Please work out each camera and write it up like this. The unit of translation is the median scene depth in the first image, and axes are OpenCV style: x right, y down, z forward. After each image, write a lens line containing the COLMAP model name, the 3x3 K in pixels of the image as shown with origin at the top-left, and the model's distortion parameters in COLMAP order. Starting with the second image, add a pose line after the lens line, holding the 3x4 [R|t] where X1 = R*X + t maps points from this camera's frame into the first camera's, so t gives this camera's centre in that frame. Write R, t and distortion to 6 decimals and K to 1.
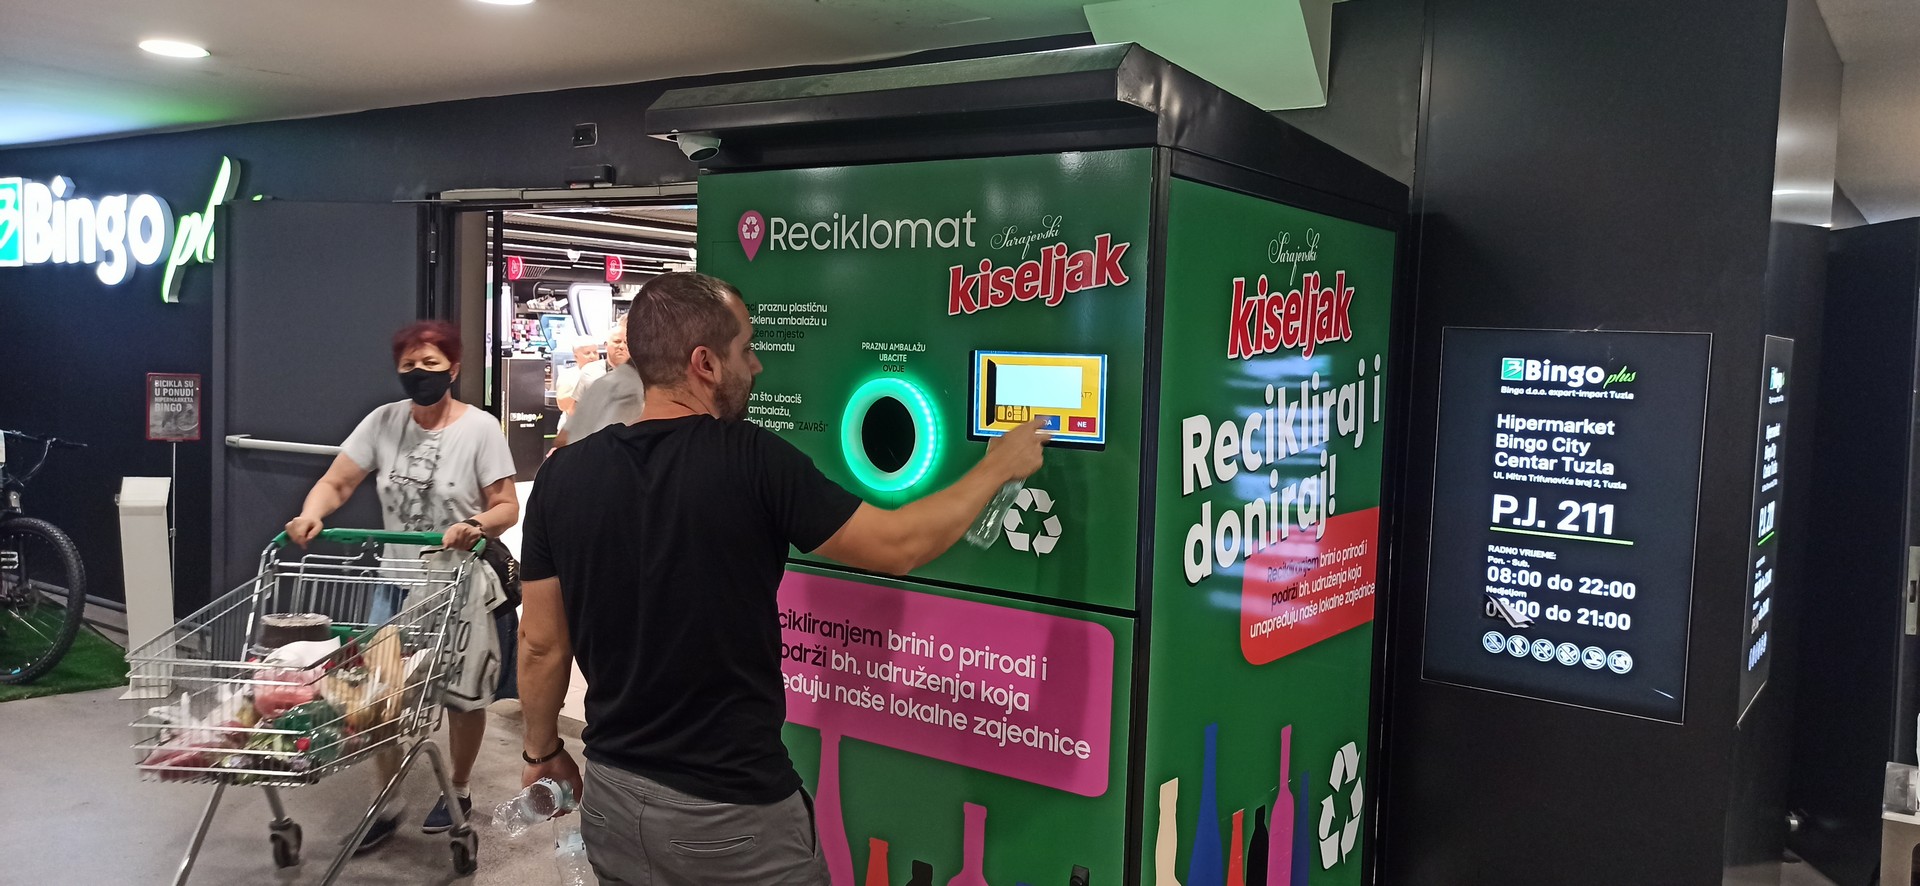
lens RADIAL K [[1424.0, 0, 942.6], [0, 1424.0, 432.9], [0, 0, 1]] dist [0.055495, -0.044783]
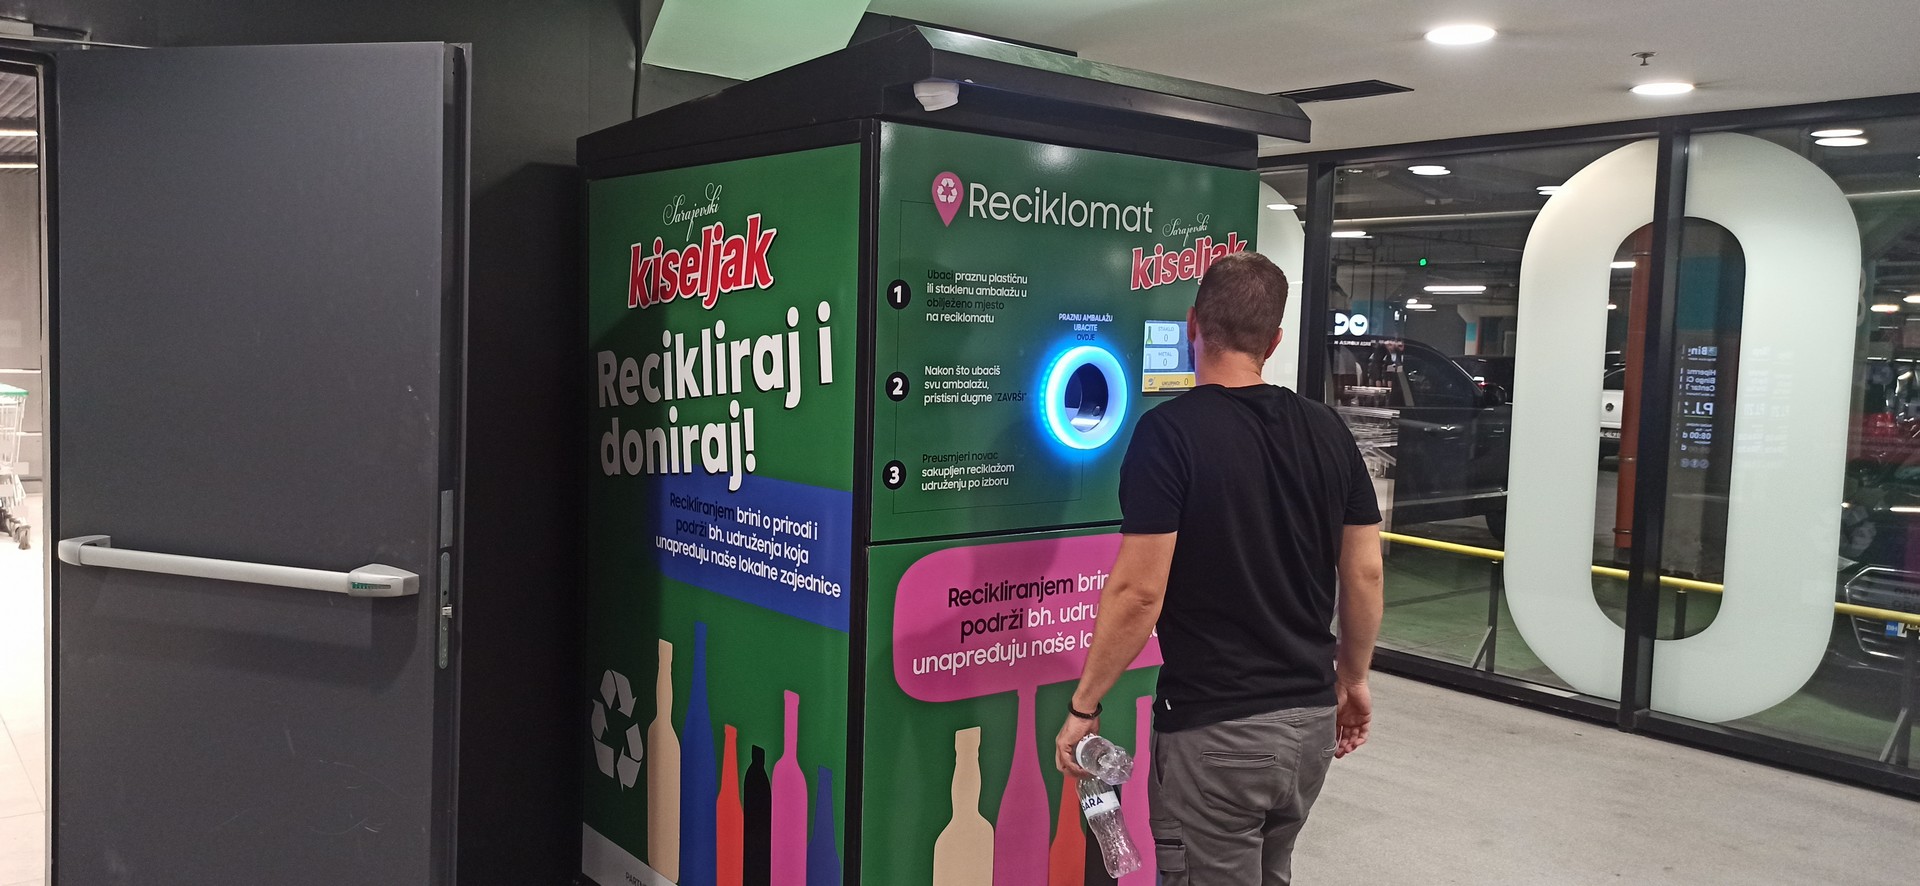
lens RADIAL K [[1424.0, 0, 949.2], [0, 1424.0, 438.7], [0, 0, 1]] dist [0.055495, -0.044783]
pose [[0.256850, -0.097046, 0.961566, -1.042353], [0.045790, 0.995050, 0.088194, -0.063818], [-0.965366, 0.021378, 0.260023, 0.755134]]
